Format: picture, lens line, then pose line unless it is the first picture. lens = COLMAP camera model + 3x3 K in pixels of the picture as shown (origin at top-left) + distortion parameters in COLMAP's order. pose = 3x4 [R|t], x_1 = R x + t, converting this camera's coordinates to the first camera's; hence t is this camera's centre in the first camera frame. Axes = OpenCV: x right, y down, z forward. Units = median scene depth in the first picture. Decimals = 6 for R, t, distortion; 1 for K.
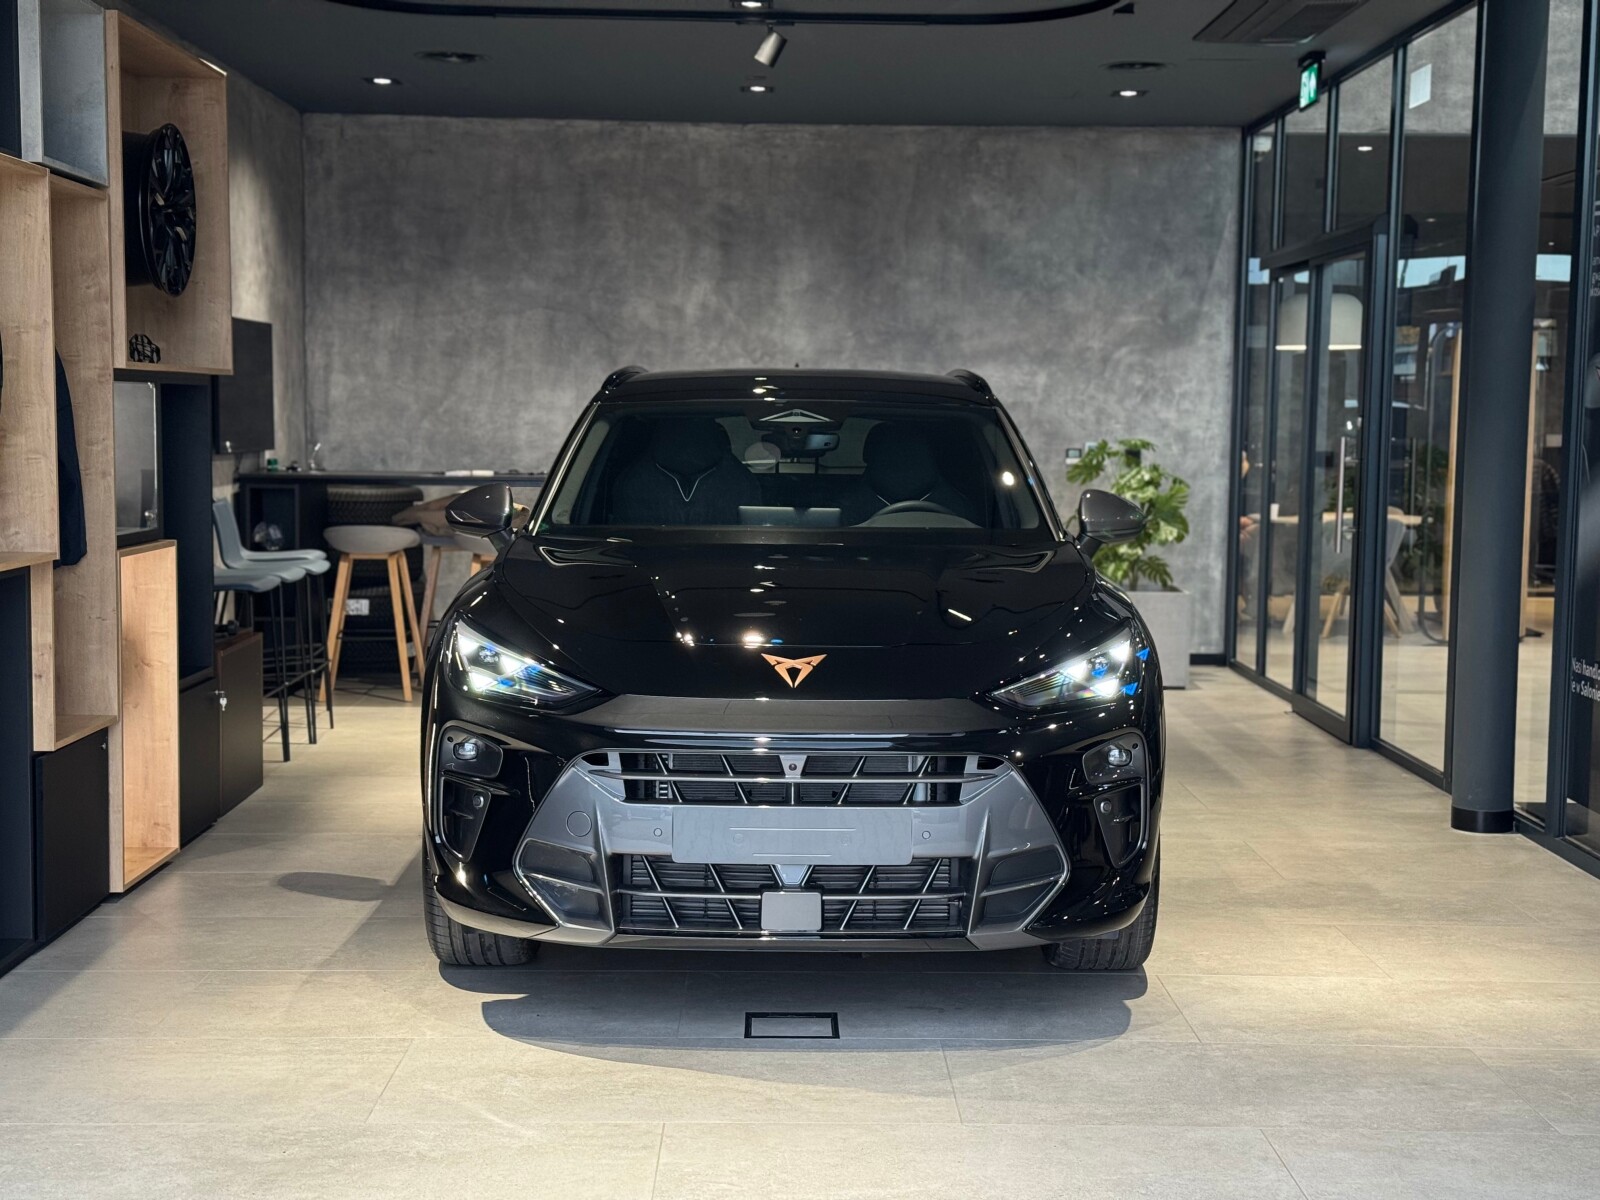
lens RADIAL K [[2182.9, 0, 797.0], [0, 2182.9, 593.5], [0, 0, 1]] dist [0.145691, -0.132746]
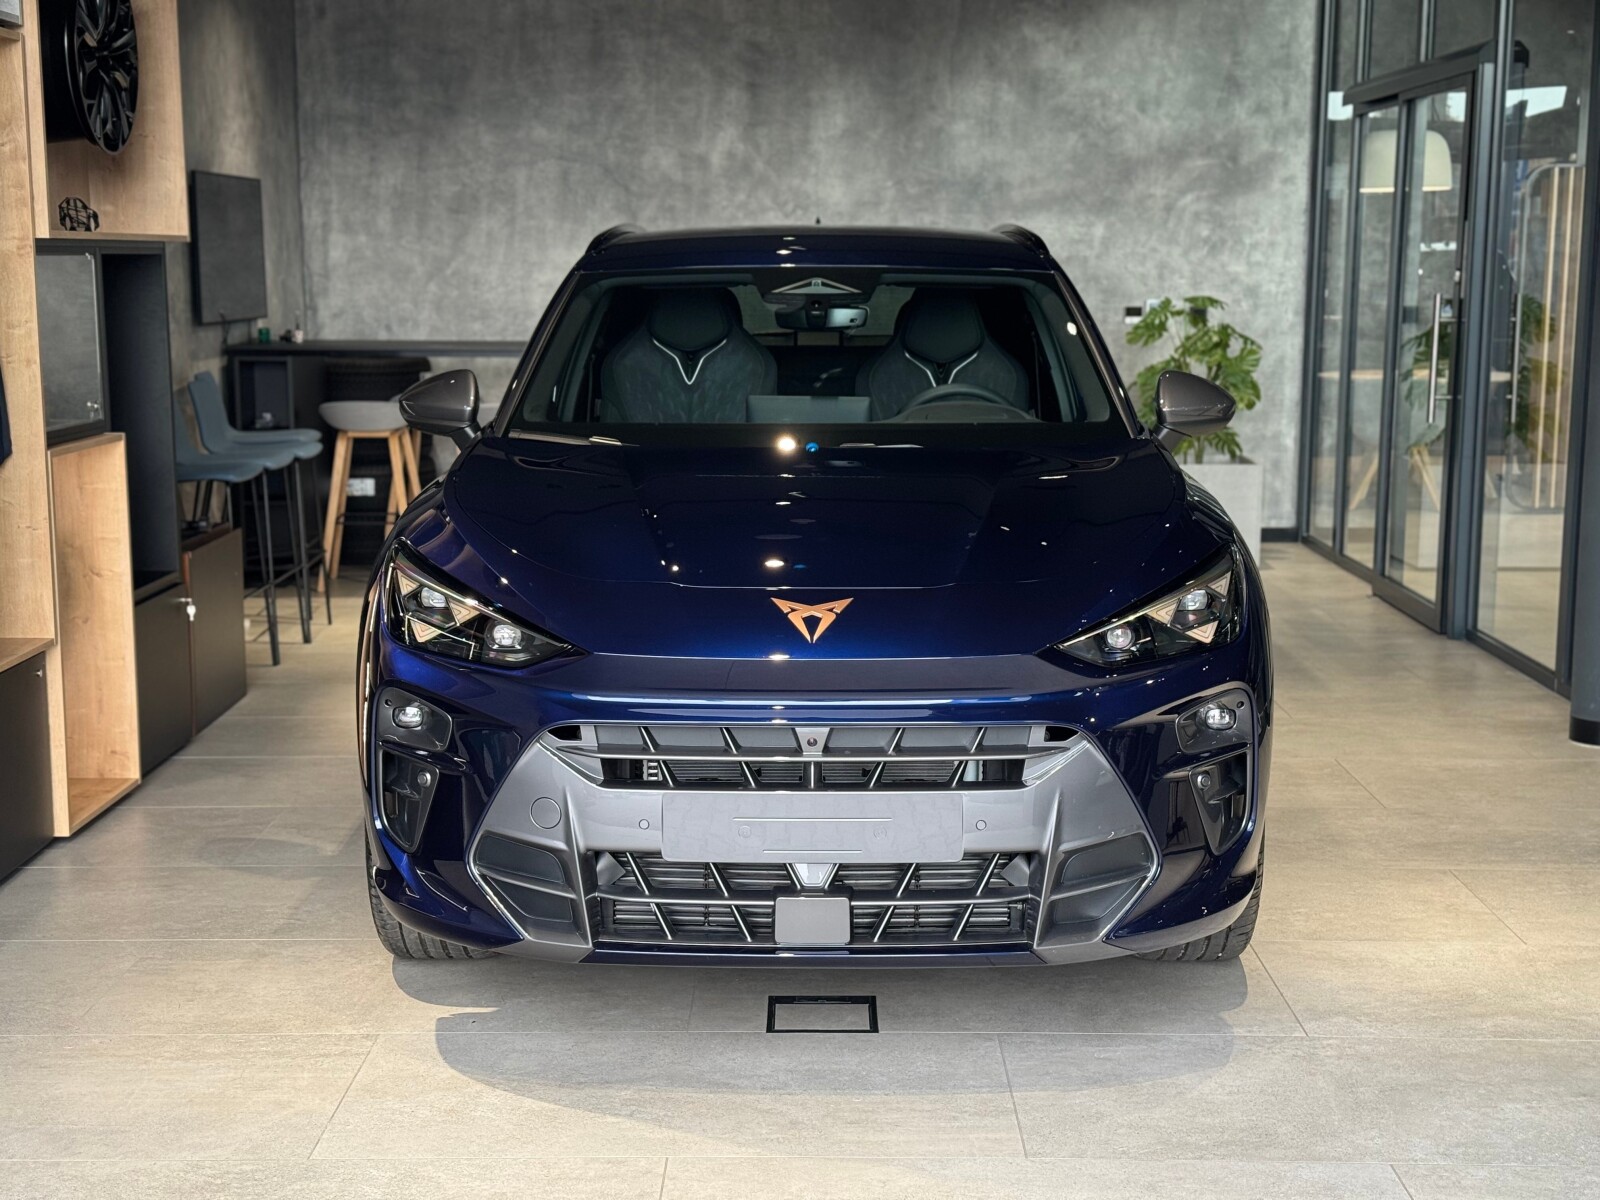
lens RADIAL K [[2184.6, 0, 792.3], [0, 2184.6, 596.6], [0, 0, 1]] dist [0.177889, -0.306911]
pose [[0.999725, -0.007464, -0.022232, 0.002512], [0.008992, 0.997543, 0.069476, -0.010113], [0.021659, -0.069657, 0.997336, 0.066133]]
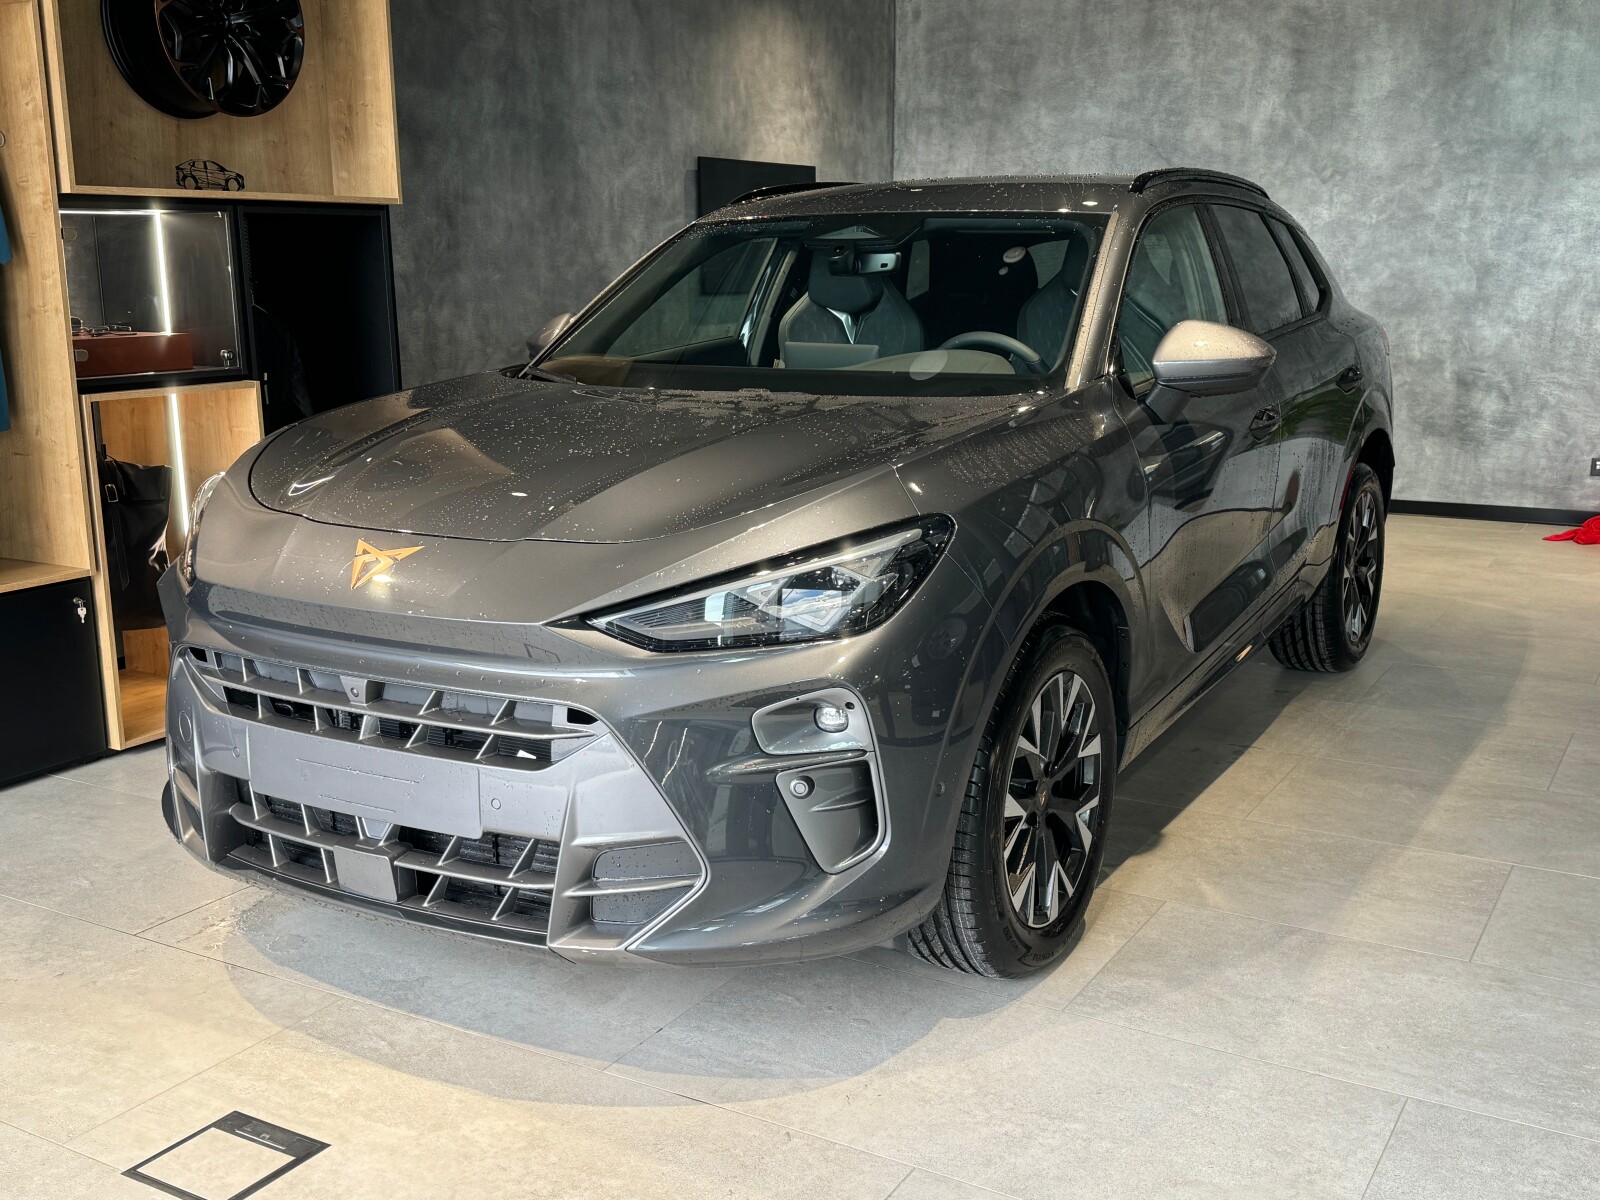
lens RADIAL K [[1614.3, 0, 802.9], [0, 1614.3, 603.4], [0, 0, 1]] dist [0.116080, -0.223332]
pose [[0.857930, 0.090221, -0.505783, 0.157164], [-0.025843, 0.990792, 0.132901, -0.015974], [0.513117, -0.100949, 0.852362, 0.284068]]
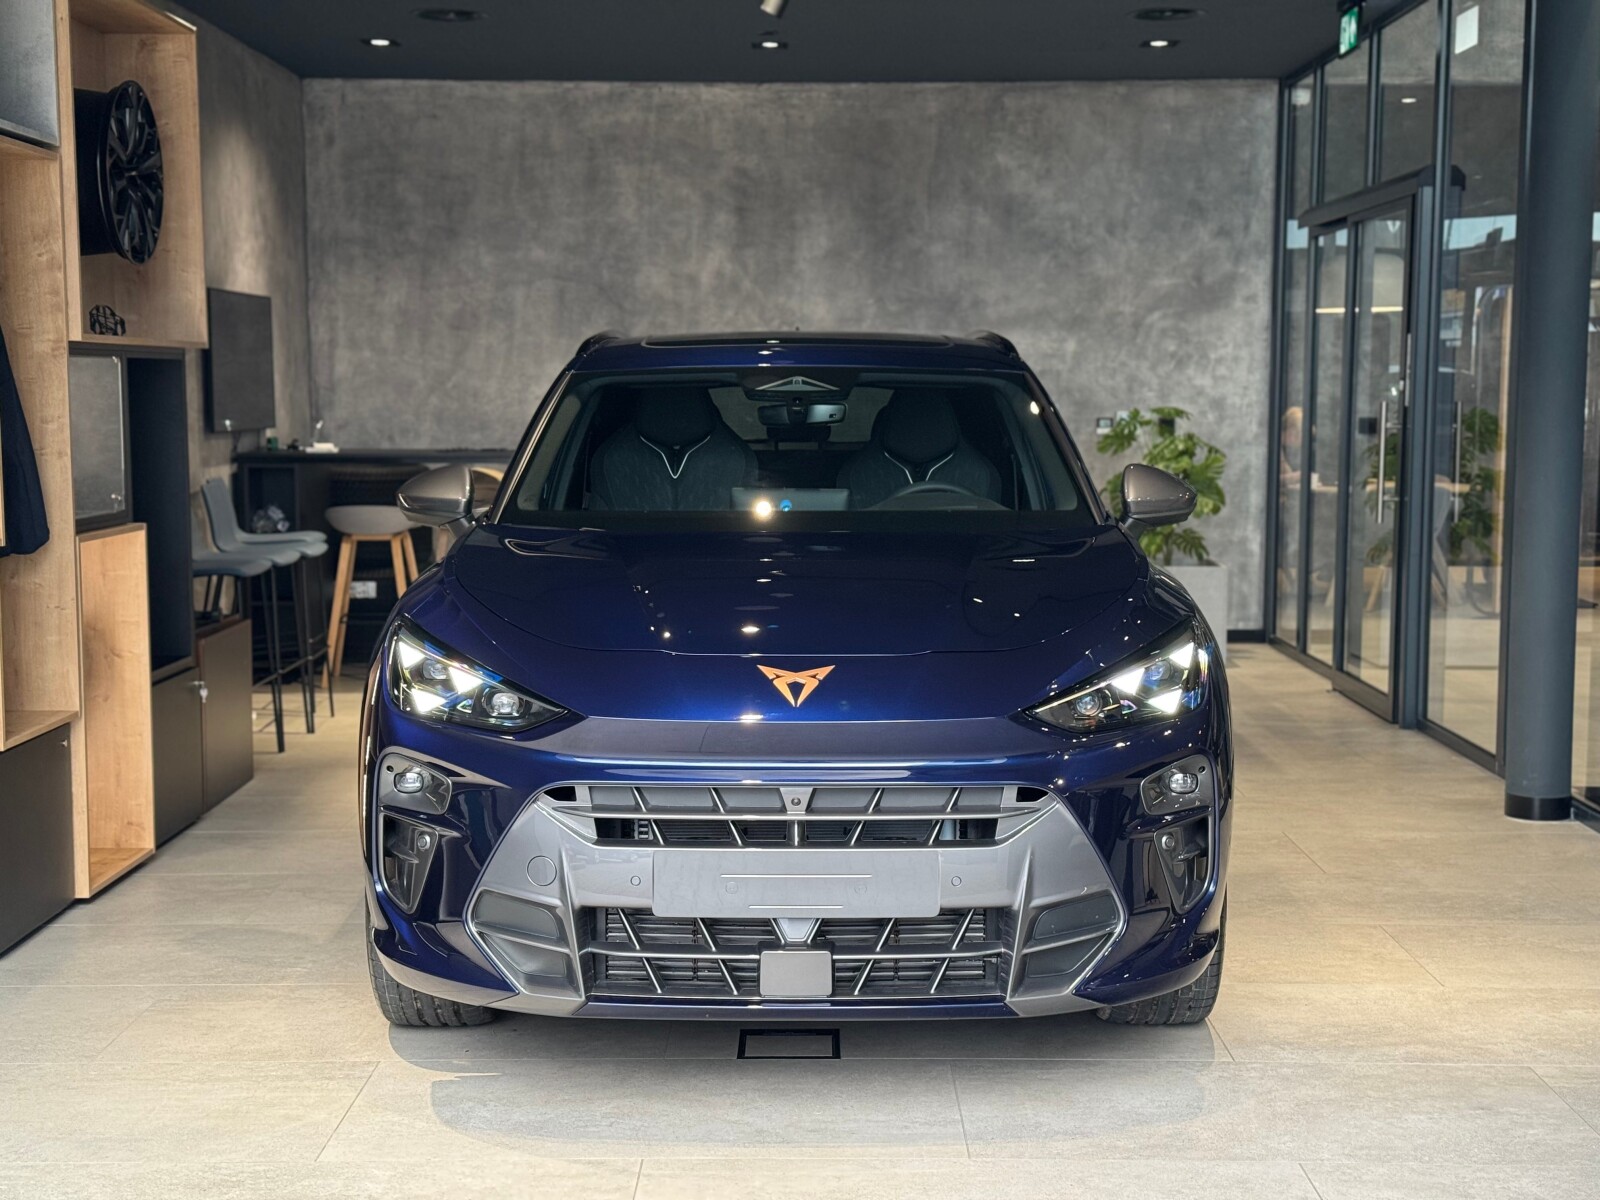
lens RADIAL K [[2184.6, 0, 792.3], [0, 2184.6, 596.6], [0, 0, 1]] dist [0.177889, -0.306911]
pose [[0.999749, -0.009248, -0.020384, 0.008075], [0.009513, 0.999871, 0.012933, -0.001373], [0.020262, -0.013124, 0.999709, 0.032017]]
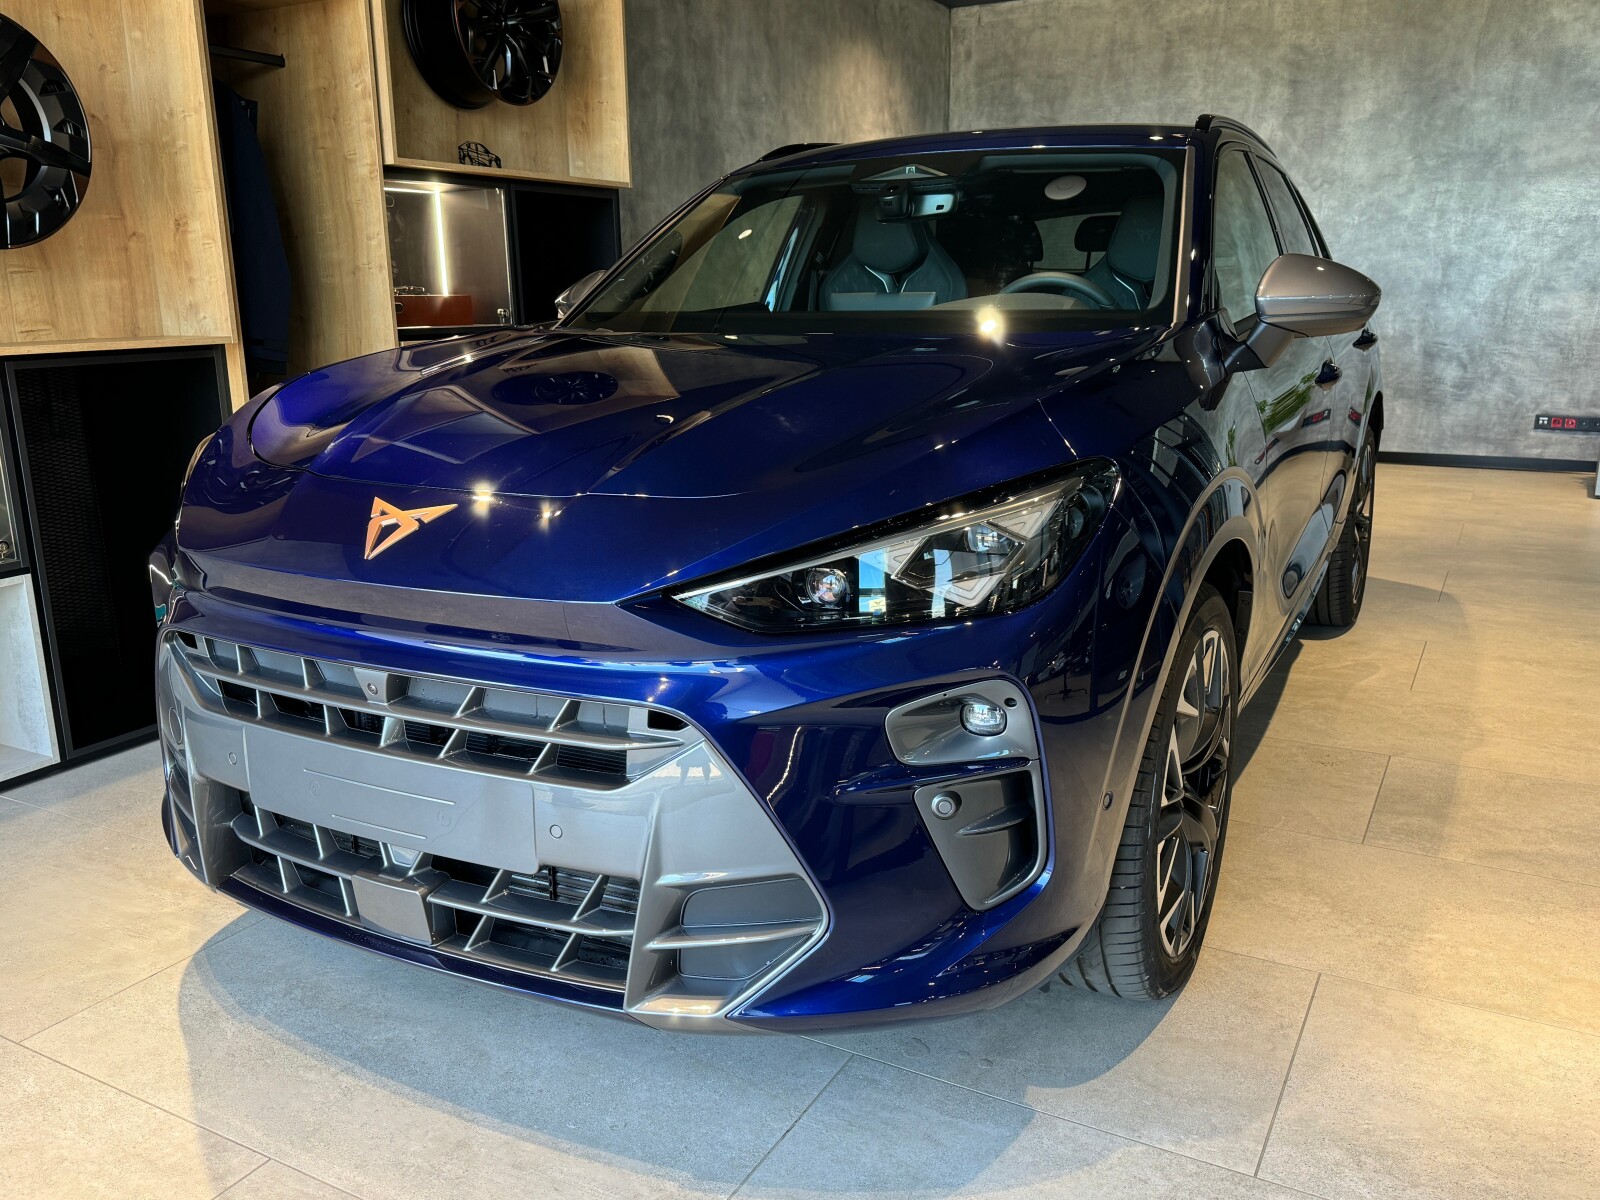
lens RADIAL K [[1289.1, 0, 795.0], [0, 1289.1, 604.3], [0, 0, 1]] dist [0.009554, -0.016281]
pose [[0.868103, 0.098848, -0.486443, 0.092984], [-0.019978, 0.986136, 0.164735, 0.000197], [0.495982, -0.133289, 0.858042, 0.271234]]
